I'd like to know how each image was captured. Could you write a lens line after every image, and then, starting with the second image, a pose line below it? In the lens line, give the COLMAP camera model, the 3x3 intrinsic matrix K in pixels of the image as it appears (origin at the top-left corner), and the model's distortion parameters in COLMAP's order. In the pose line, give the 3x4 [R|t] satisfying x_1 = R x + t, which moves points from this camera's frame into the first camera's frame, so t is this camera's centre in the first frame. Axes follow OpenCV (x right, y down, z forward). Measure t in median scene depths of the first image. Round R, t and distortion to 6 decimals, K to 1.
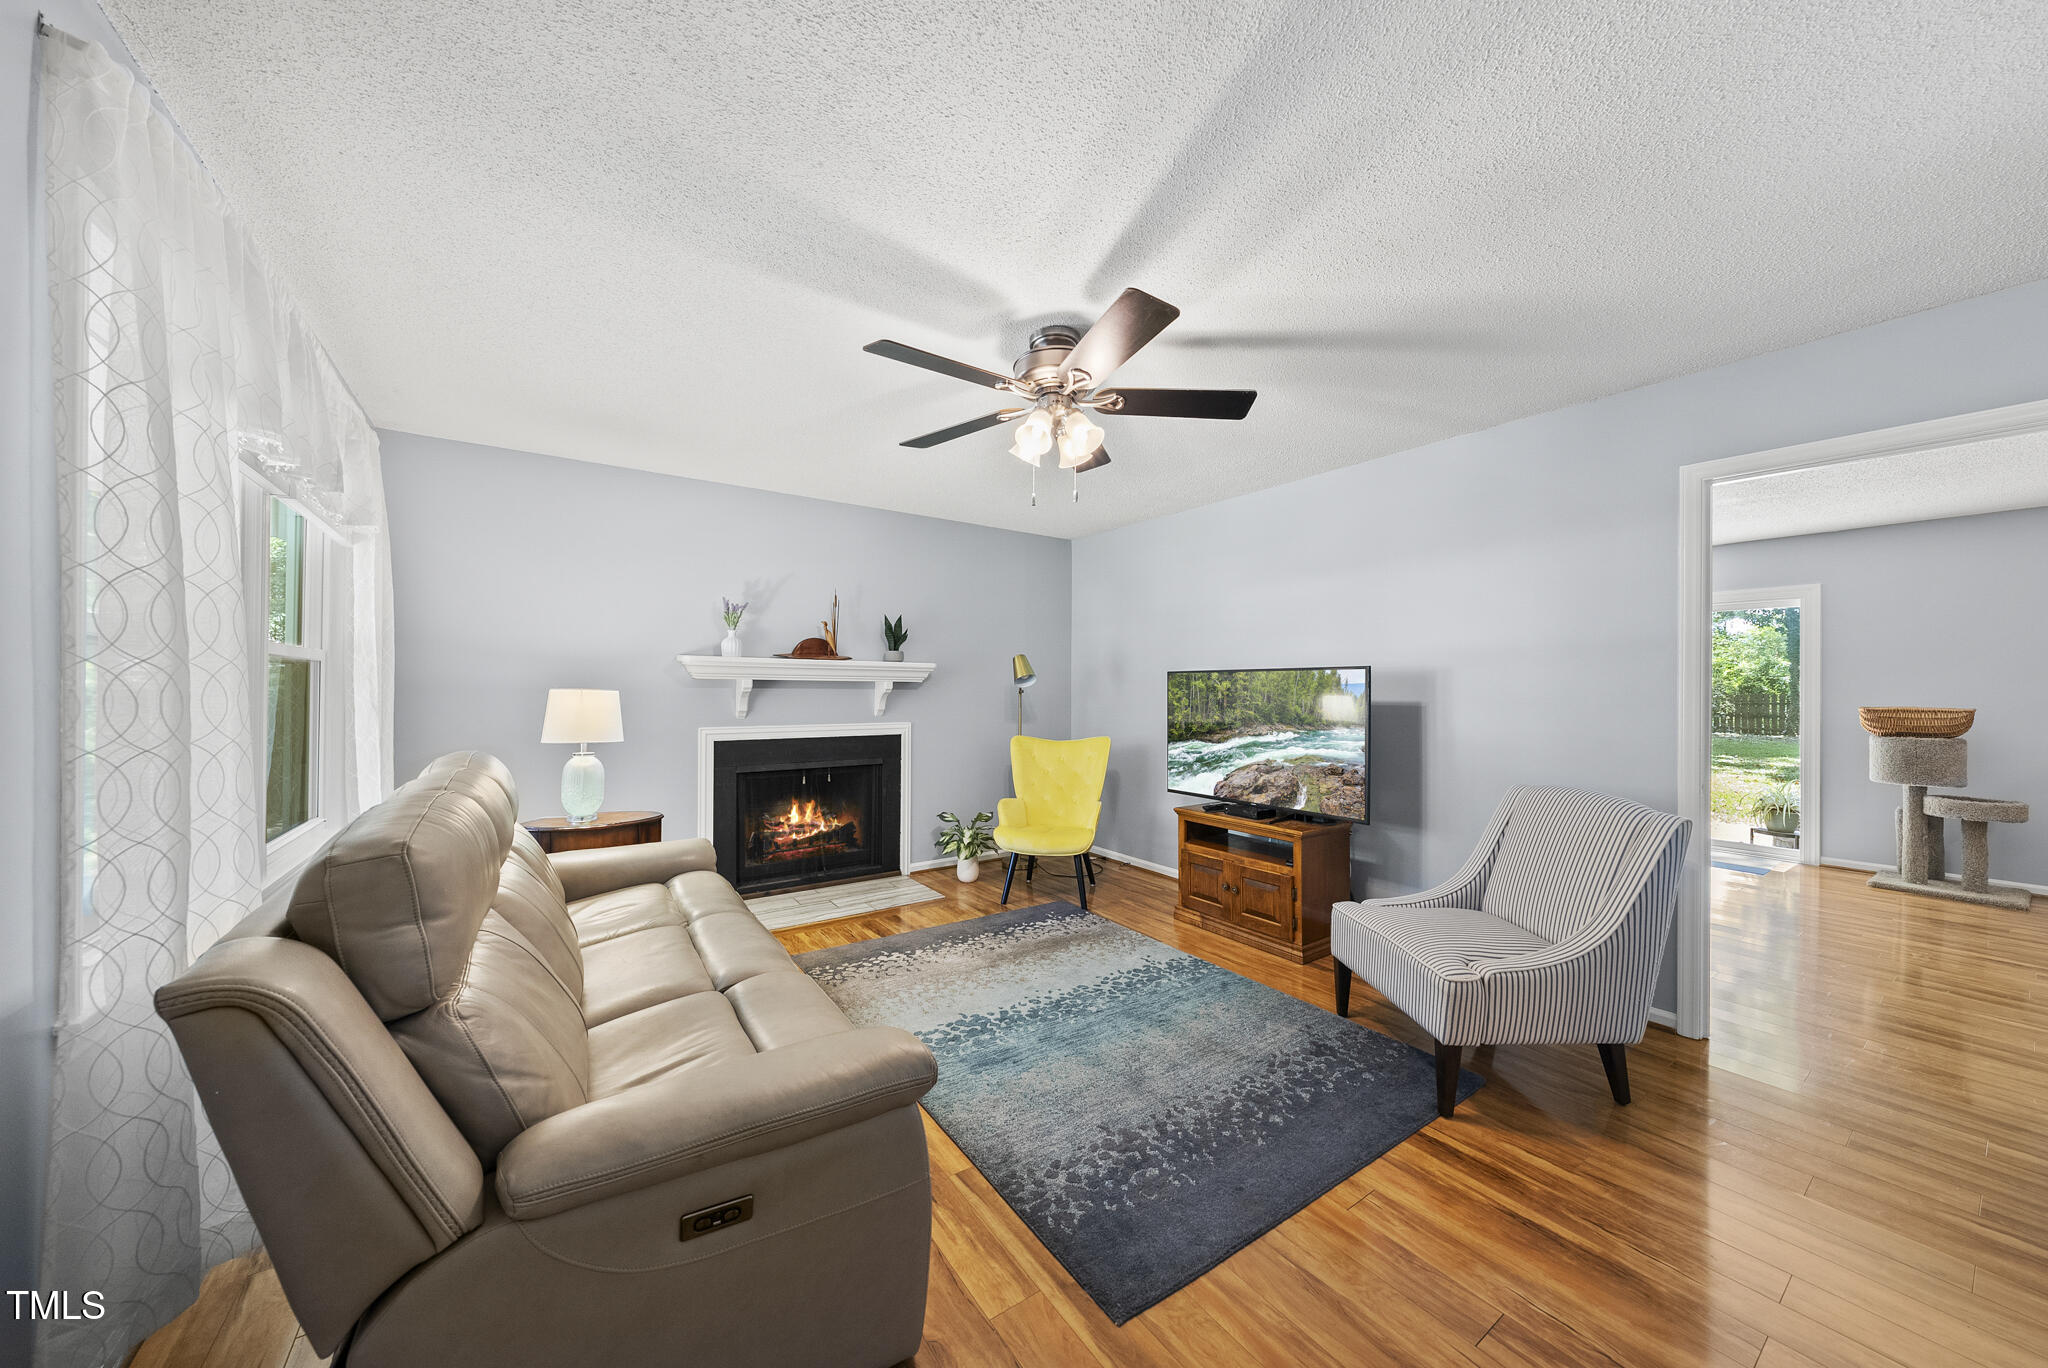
lens RADIAL K [[697.3, 0, 1023.6], [0, 697.3, 685.3], [0, 0, 1]] dist [-0.000201, 0.000155]
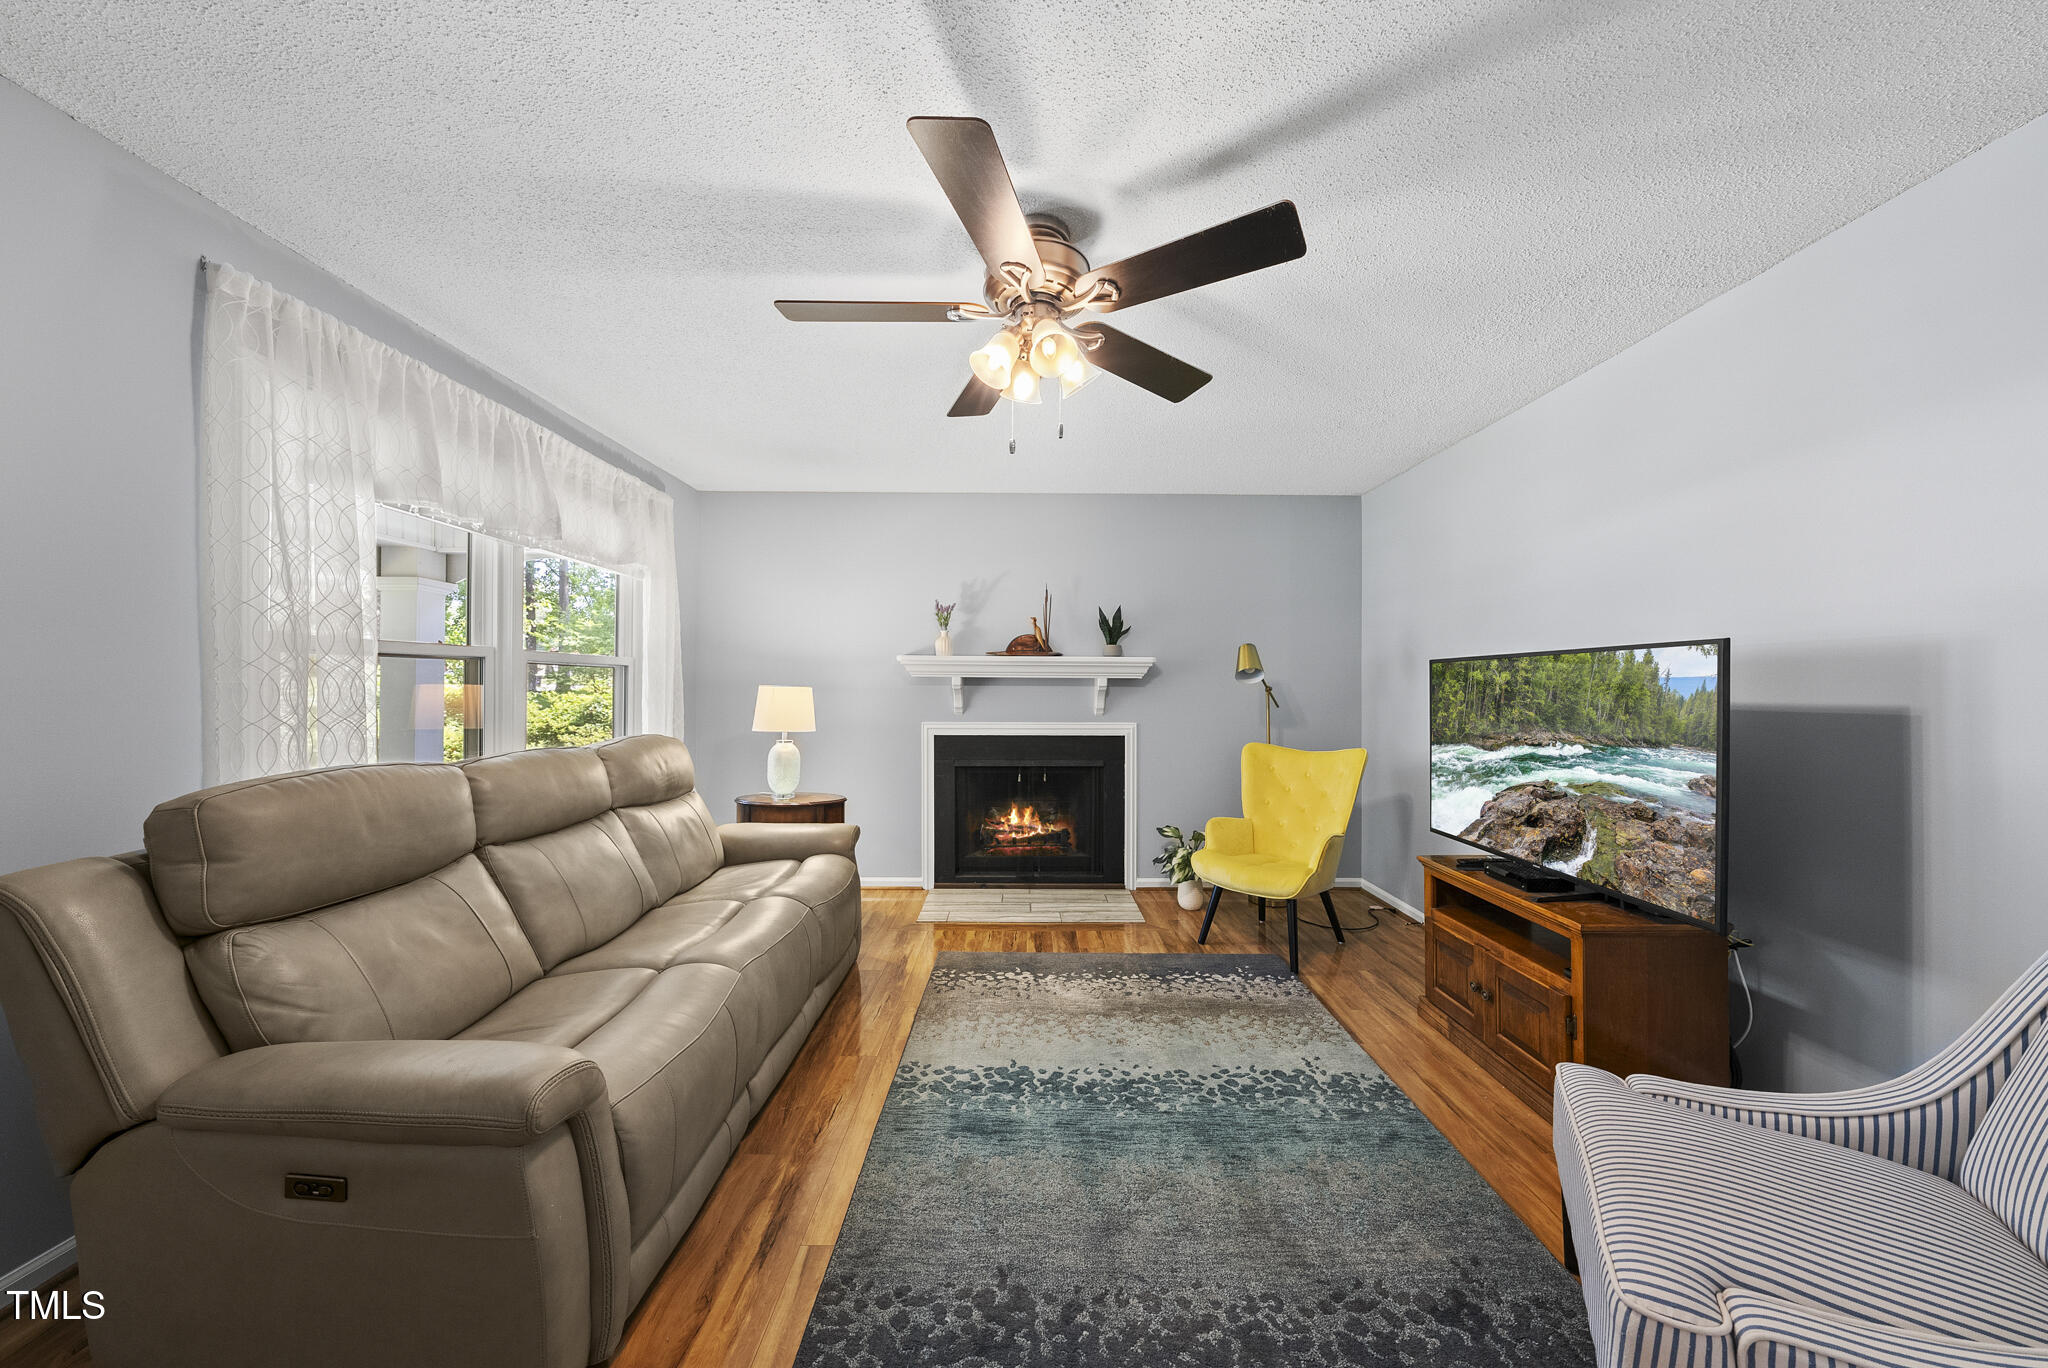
lens RADIAL K [[697.3, 0, 1023.3], [0, 697.3, 683.9], [0, 0, 1]] dist [-0.000201, 0.000155]
pose [[0.826530, -0.005282, -0.562868, 0.307274], [0.003865, 0.999986, -0.003708, 0.006660], [0.562879, 0.000889, 0.826539, 0.221888]]
